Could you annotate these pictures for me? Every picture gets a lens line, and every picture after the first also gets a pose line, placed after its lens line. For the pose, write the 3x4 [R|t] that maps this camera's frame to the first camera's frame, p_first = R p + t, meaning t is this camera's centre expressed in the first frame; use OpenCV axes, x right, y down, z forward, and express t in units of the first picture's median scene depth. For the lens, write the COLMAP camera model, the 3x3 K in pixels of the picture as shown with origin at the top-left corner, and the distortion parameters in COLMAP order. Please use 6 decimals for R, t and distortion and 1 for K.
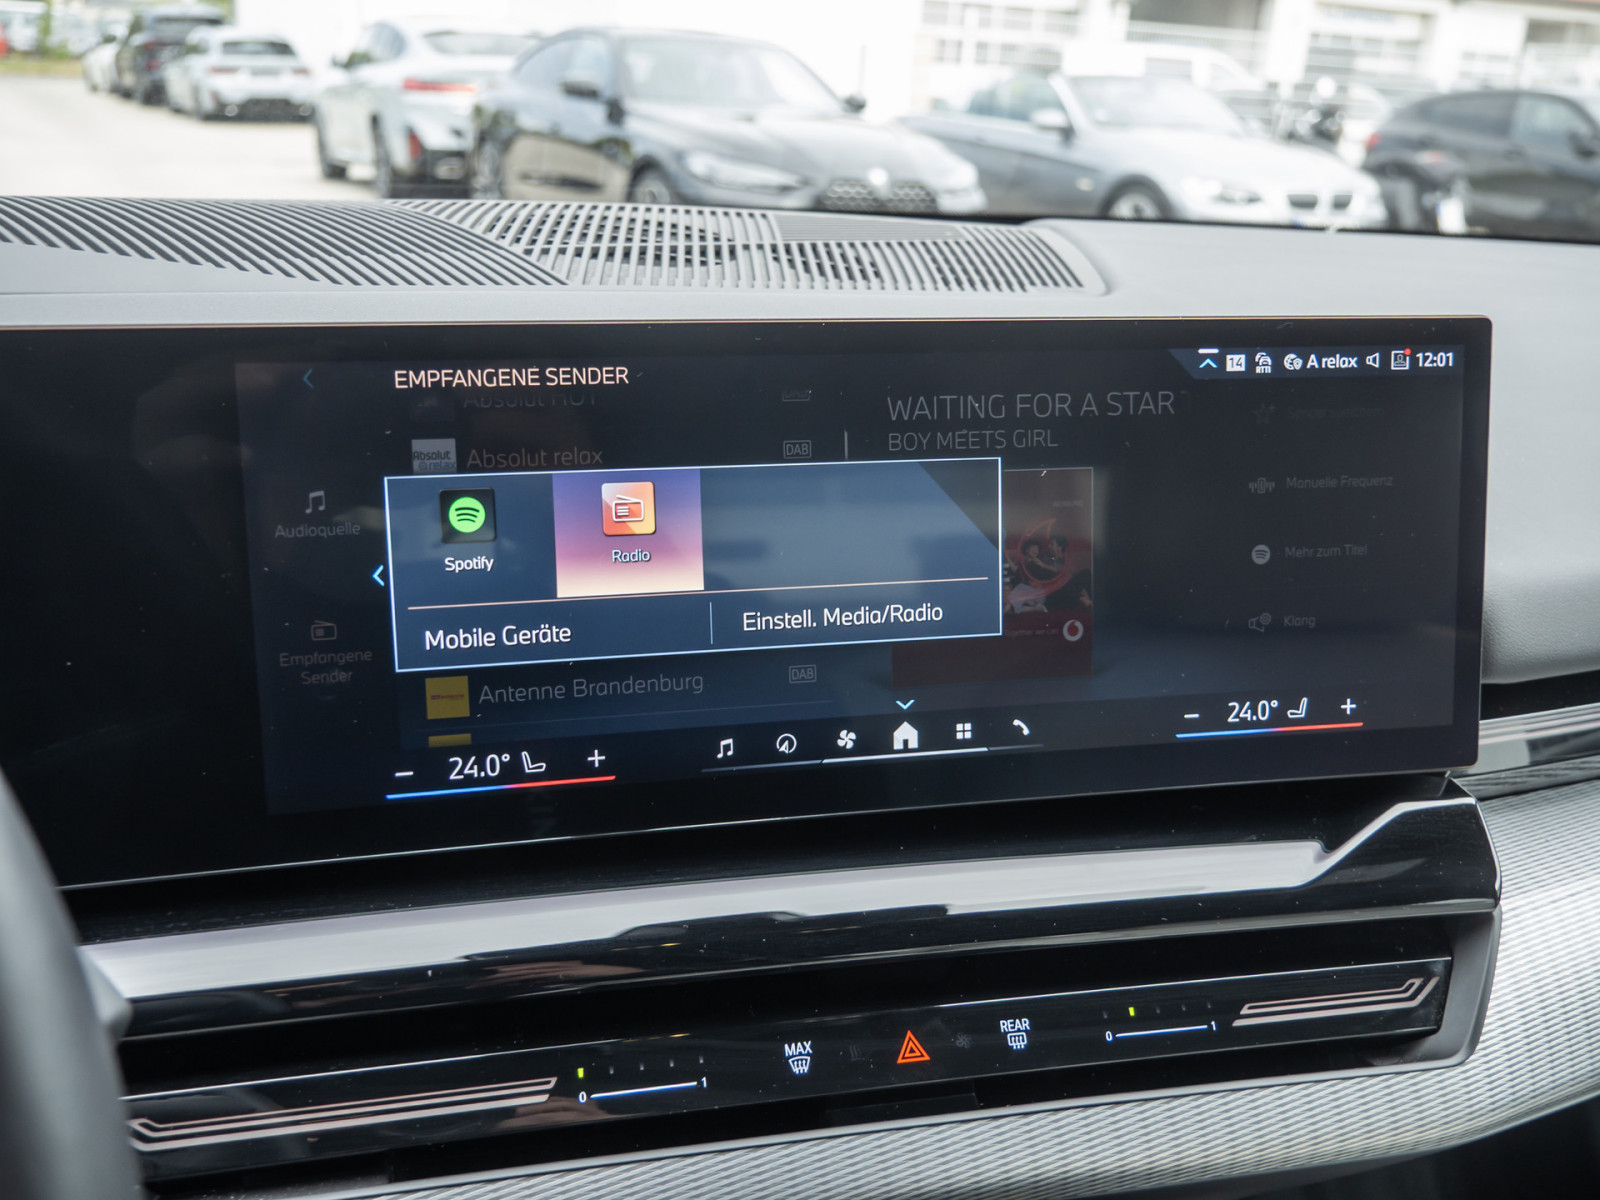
lens RADIAL K [[1521.3, 0, 800.0], [0, 1521.3, 600.0], [0, 0, 1]] dist [-0.010274, 0.000504]
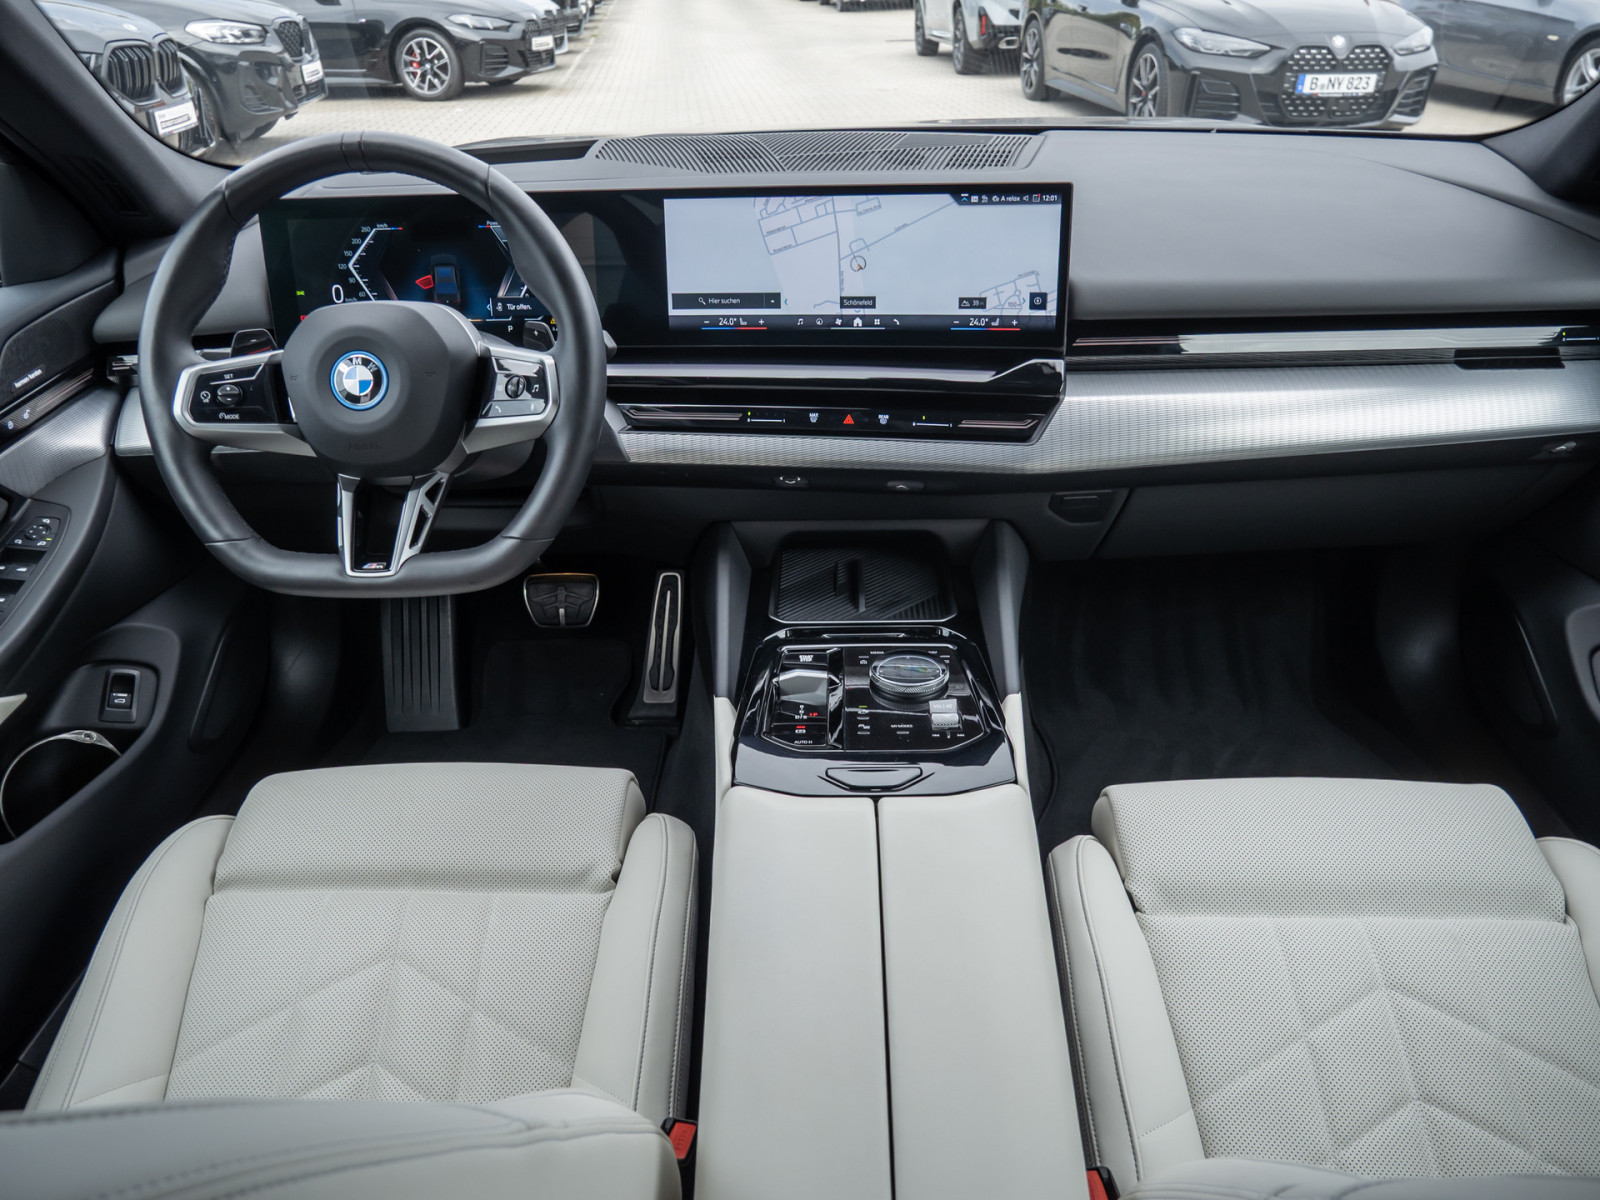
lens RADIAL K [[1146.6, 0, 800.0], [0, 1146.6, 600.0], [0, 0, 1]] dist [-0.053193, 0.006014]
pose [[0.920677, 0.128748, -0.368482, 0.718098], [-0.057732, 0.978568, 0.197664, 0.152397], [0.386033, -0.160712, 0.908378, -1.018838]]
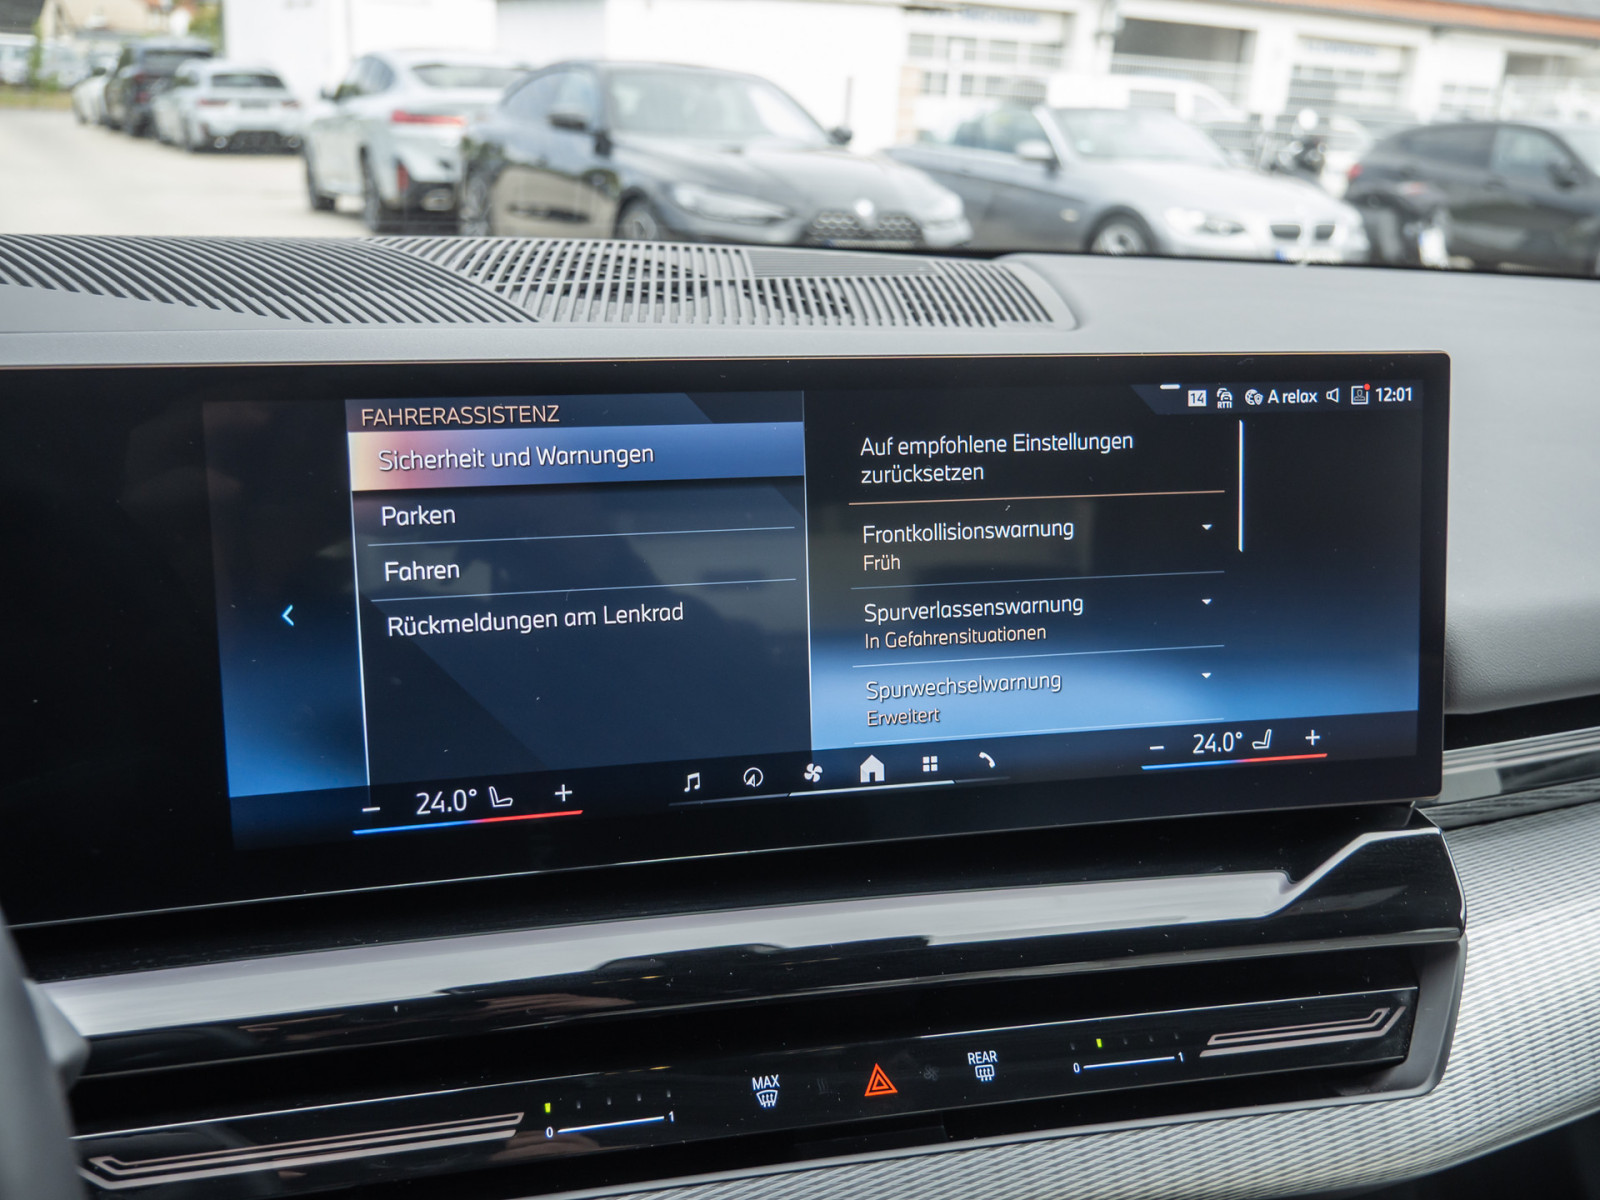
lens RADIAL K [[1522.1, 0, 800.0], [0, 1522.1, 600.0], [0, 0, 1]] dist [-0.013348, 0.002986]
pose [[0.999967, -0.003170, 0.007439, 0.011529], [0.003311, 0.999814, -0.019000, -0.002692], [-0.007377, 0.019024, 0.999792, -0.006119]]
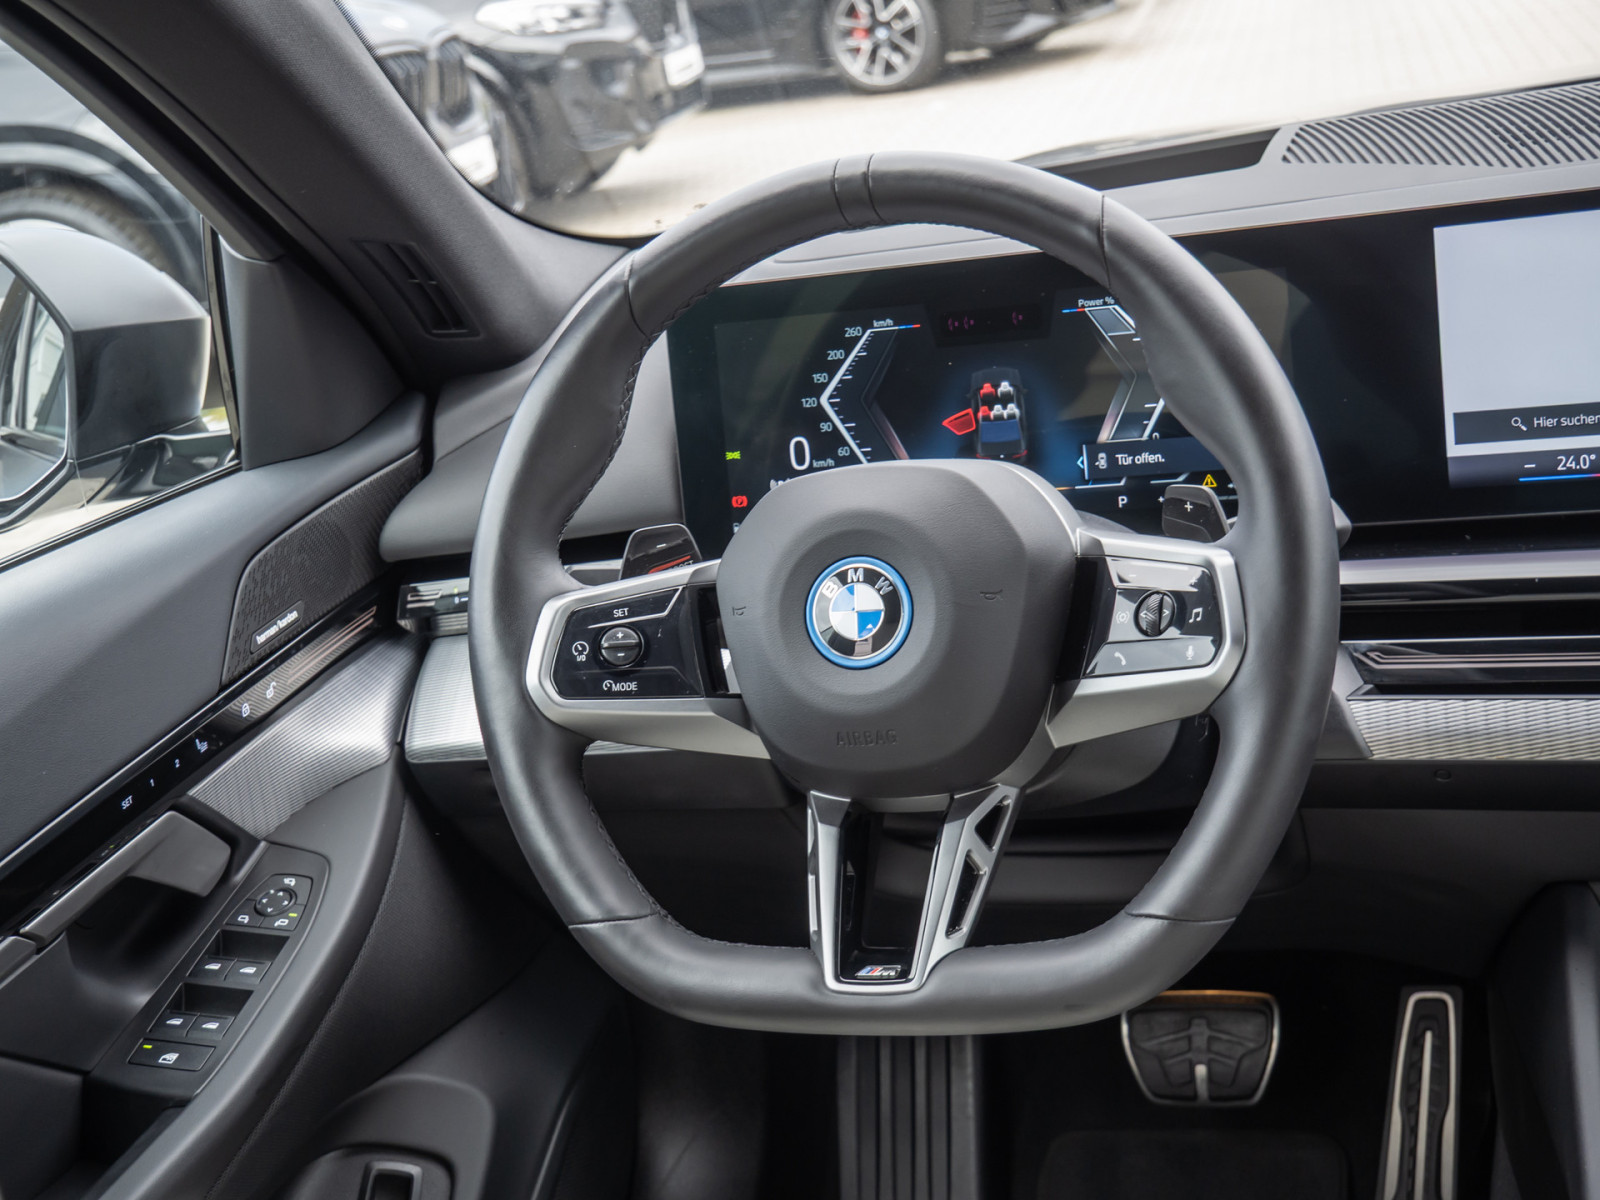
lens RADIAL K [[2341.9, 0, 800.0], [0, 2341.9, 600.0], [0, 0, 1]] dist [0.003939, 0.004875]
pose [[0.737690, 0.020660, -0.674823, 0.650661], [-0.007906, 0.999728, 0.021963, 0.155284], [0.675093, -0.010867, 0.737653, -1.055673]]
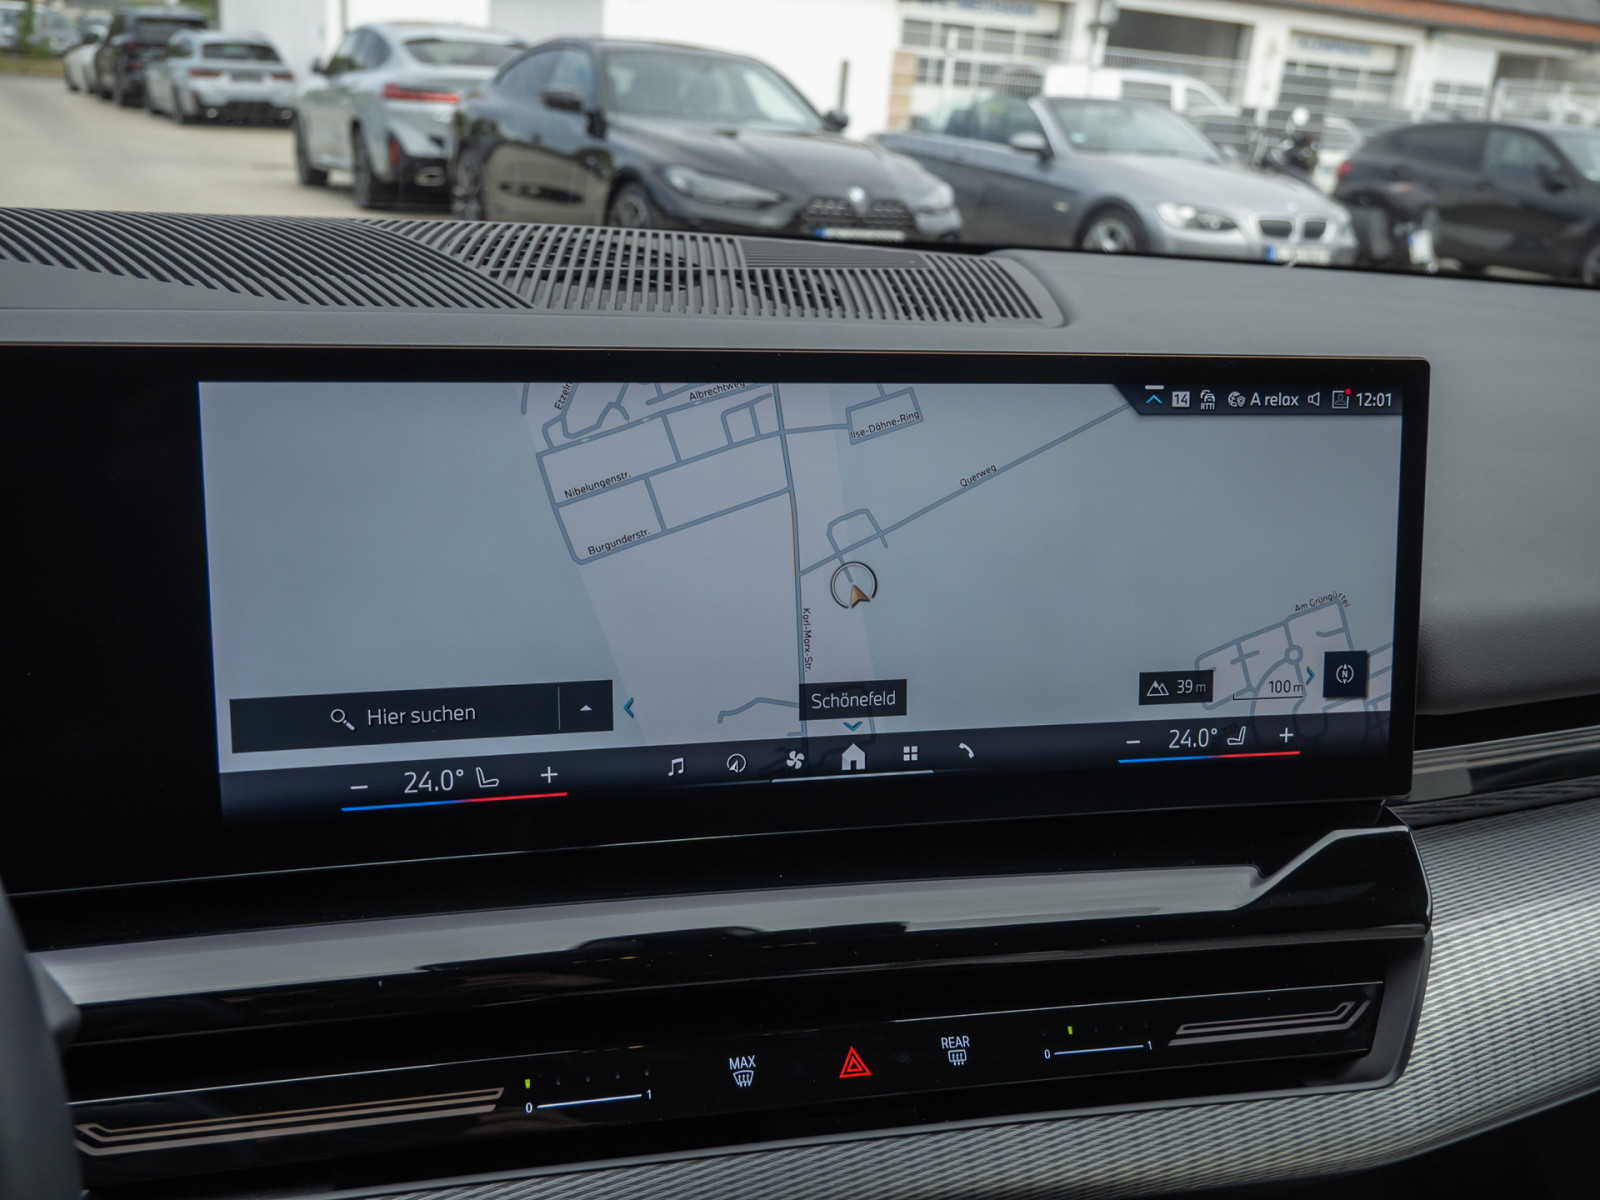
lens RADIAL K [[1518.5, 0, 800.0], [0, 1518.5, 600.0], [0, 0, 1]] dist [-0.009630, -0.003968]
pose [[0.999681, 0.017822, 0.017910, 0.010605], [-0.017658, 0.999801, -0.009236, -0.004994], [-0.018071, 0.008916, 0.999797, -0.016382]]
